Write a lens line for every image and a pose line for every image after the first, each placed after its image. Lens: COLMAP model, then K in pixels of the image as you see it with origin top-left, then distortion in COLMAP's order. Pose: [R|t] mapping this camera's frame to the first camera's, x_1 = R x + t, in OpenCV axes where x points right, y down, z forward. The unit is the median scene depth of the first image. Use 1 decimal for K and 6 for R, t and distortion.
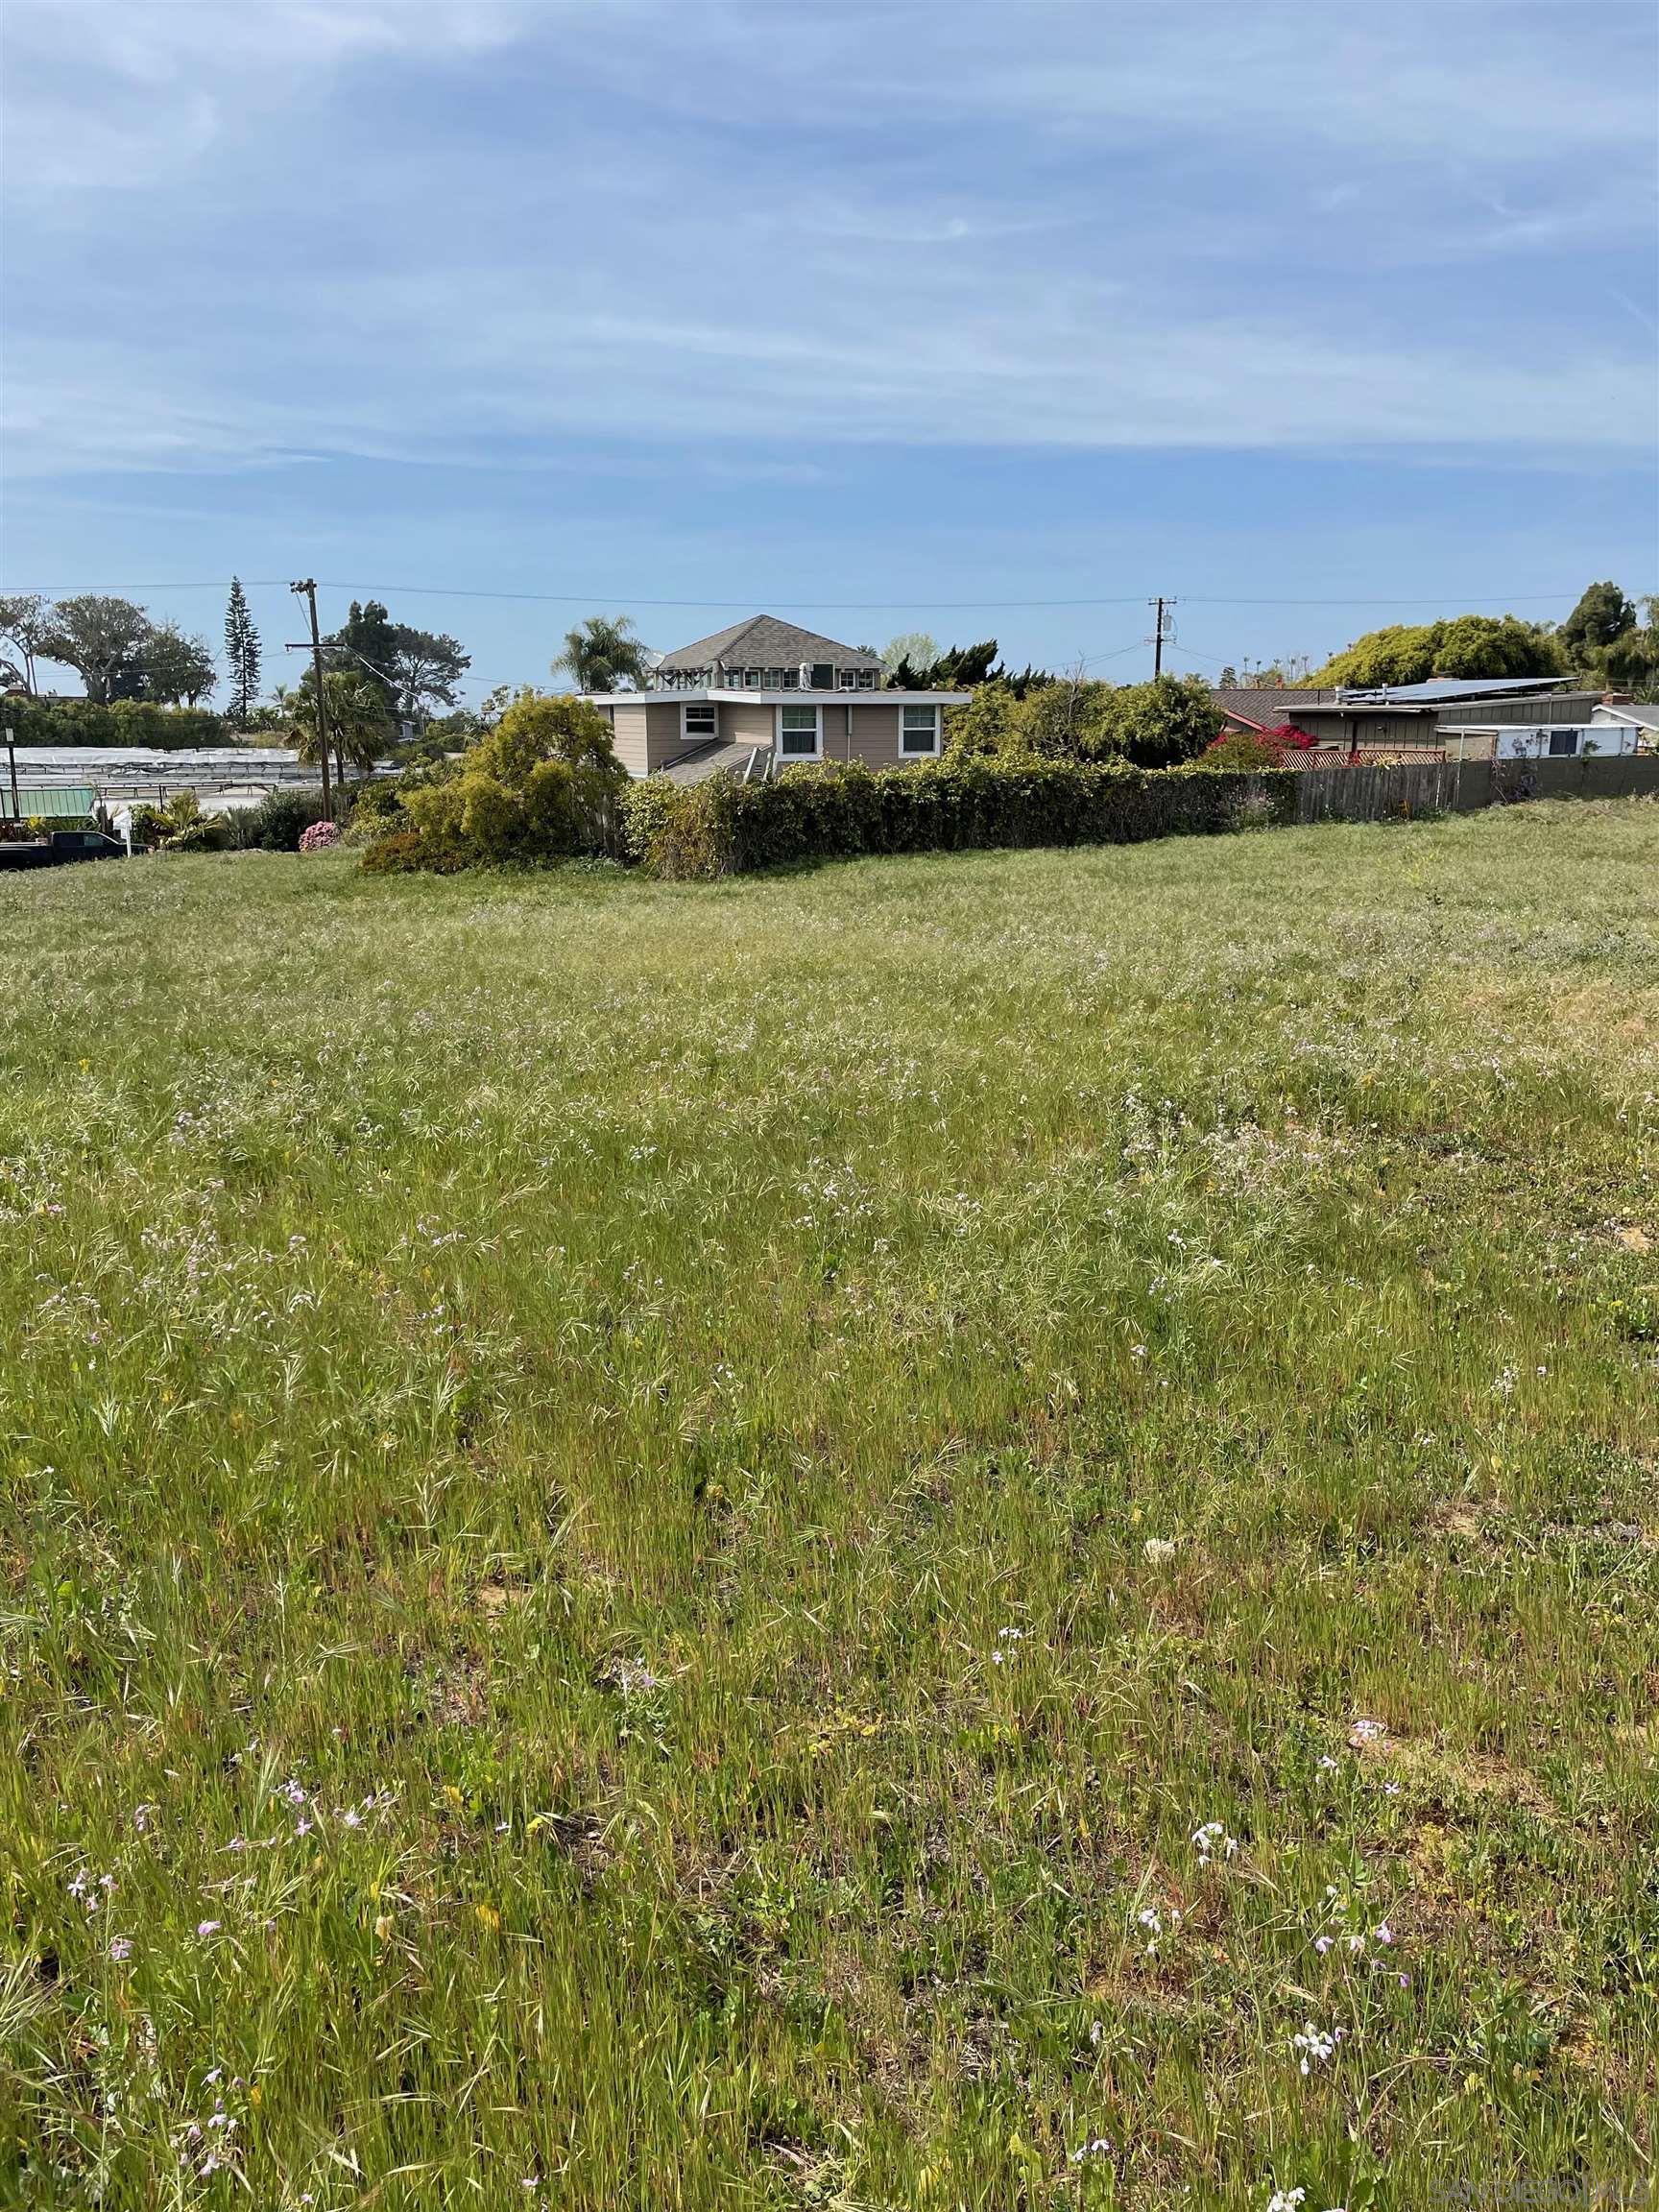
lens RADIAL K [[1648.1, 0, 848.3], [0, 1648.1, 1101.2], [0, 0, 1]] dist [0.089440, -0.125269]
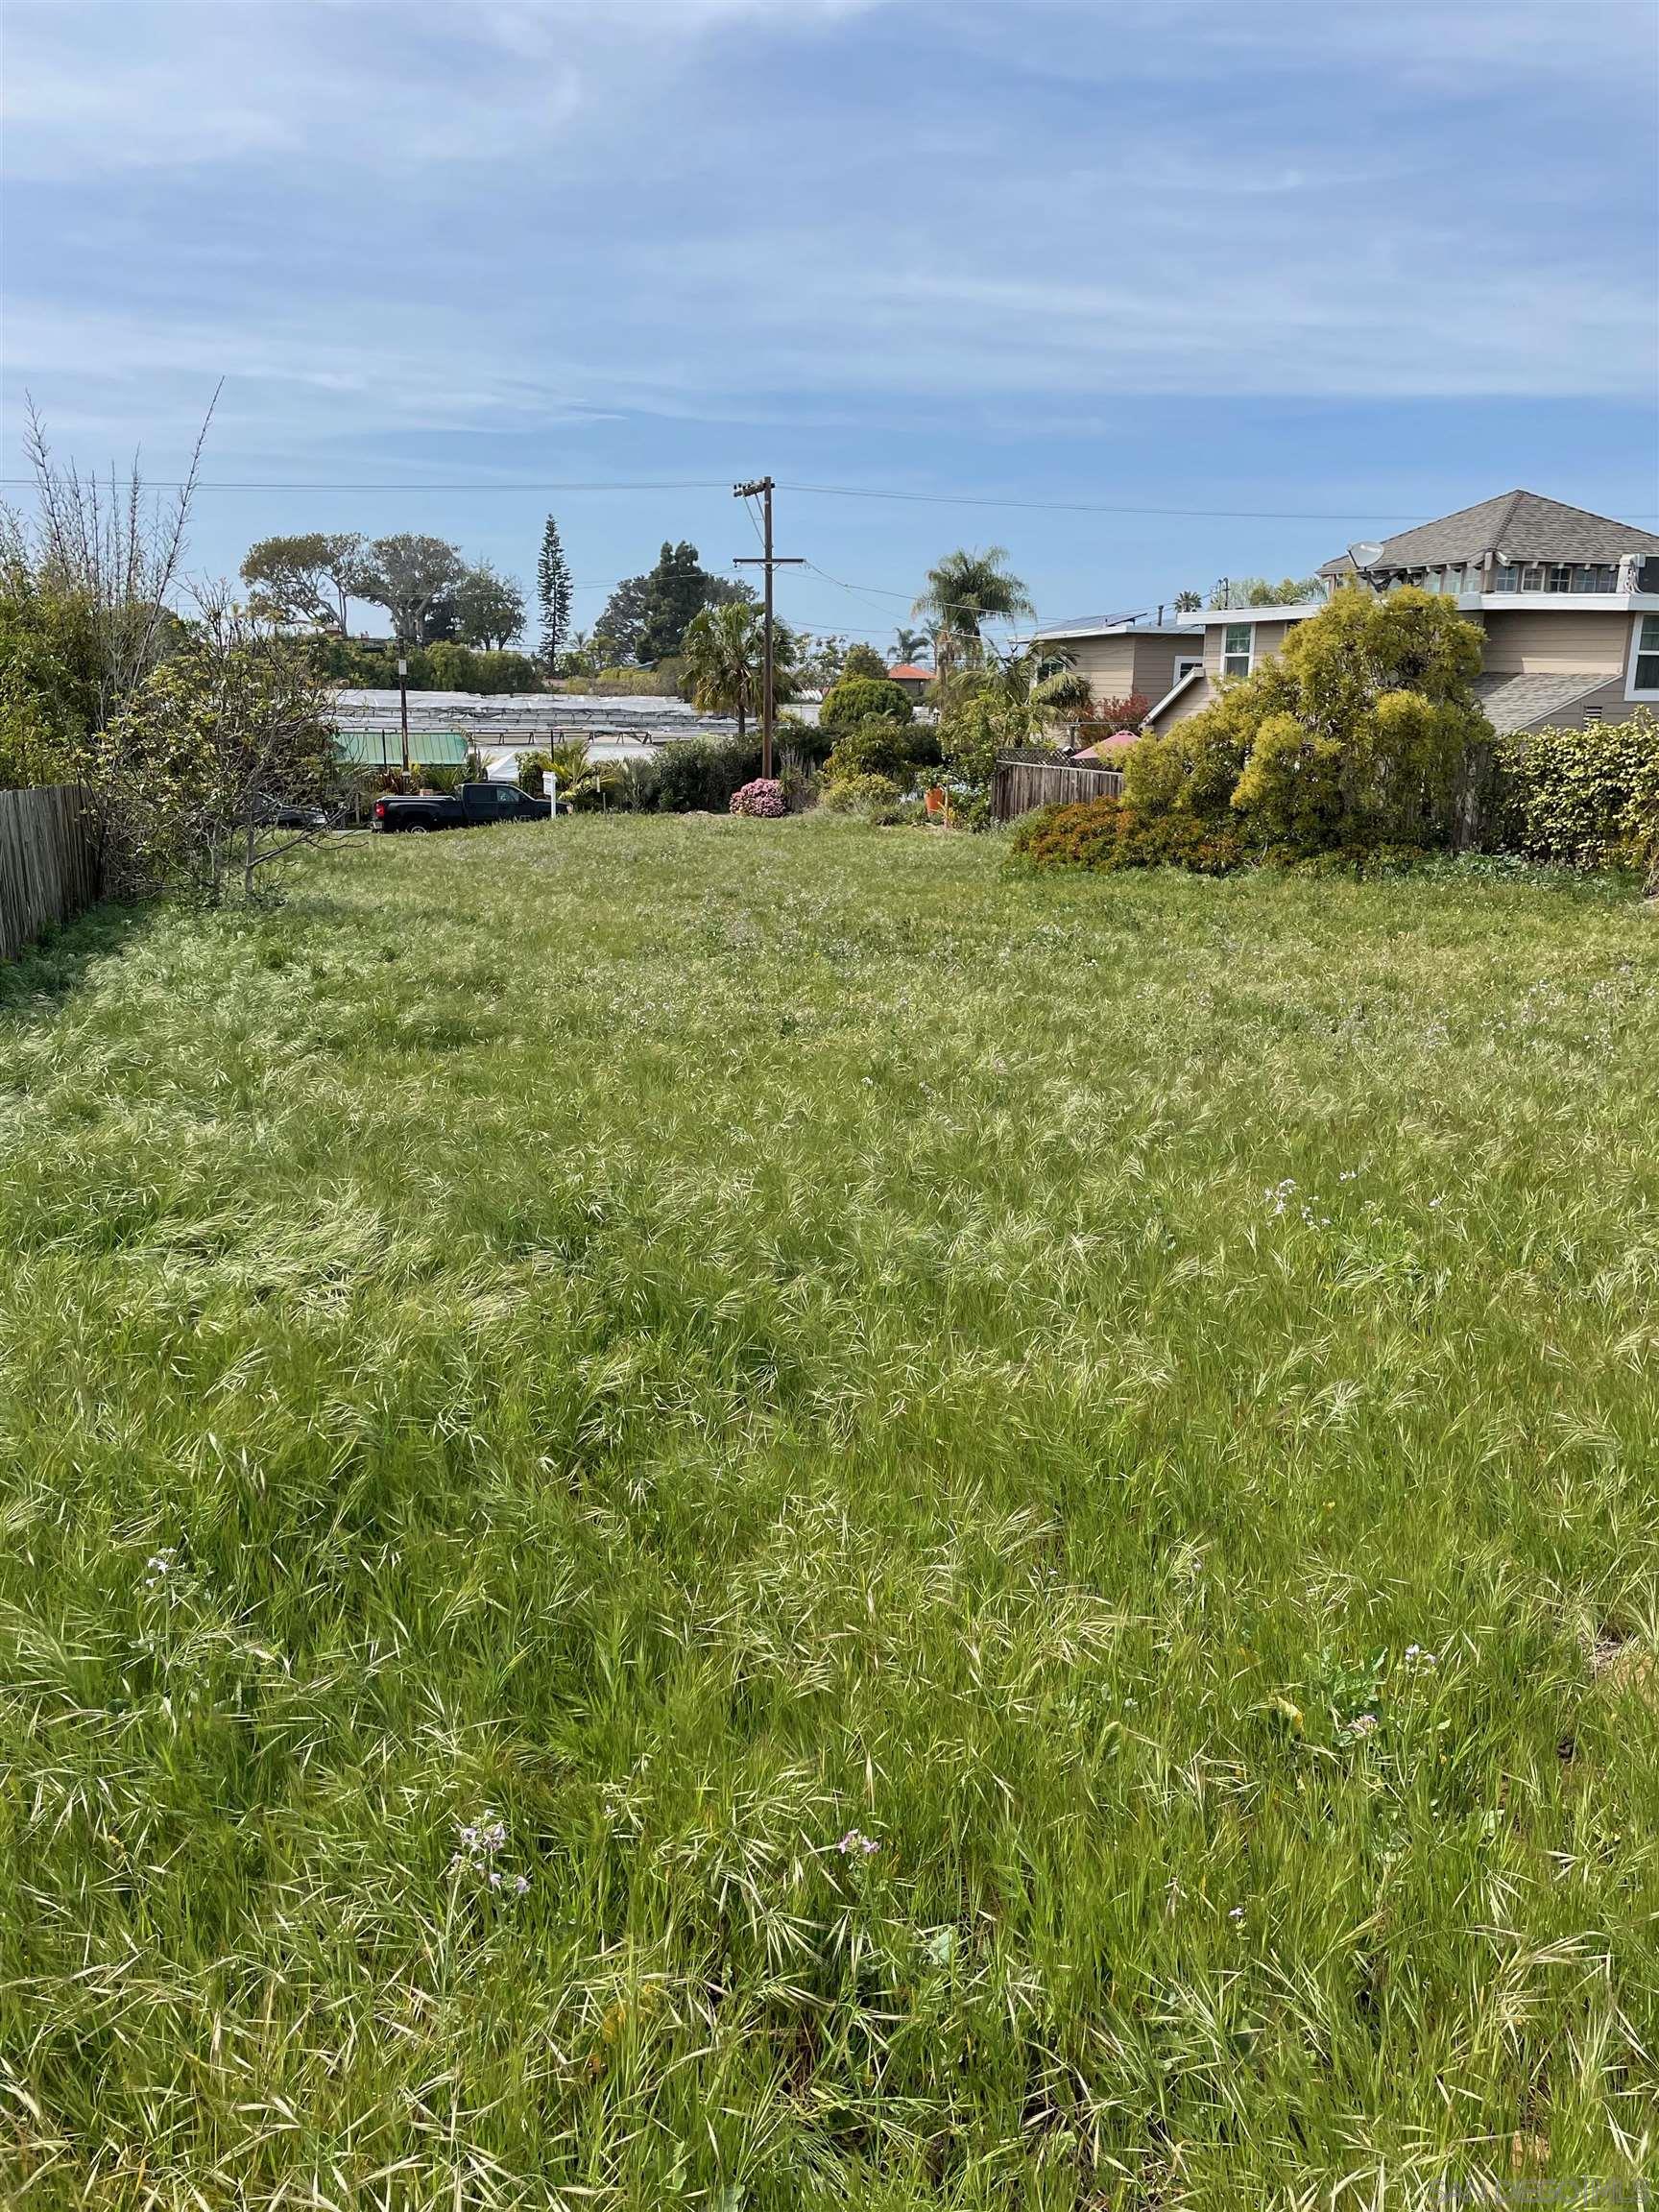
lens RADIAL K [[1661.6, 0, 829.5], [0, 1661.6, 1106.0], [0, 0, 1]] dist [0.109619, -0.135624]
pose [[0.987607, 0.052956, -0.147743, -0.291714], [-0.049103, 0.998355, 0.029605, -0.060511], [0.149068, -0.021984, 0.988583, 0.347066]]
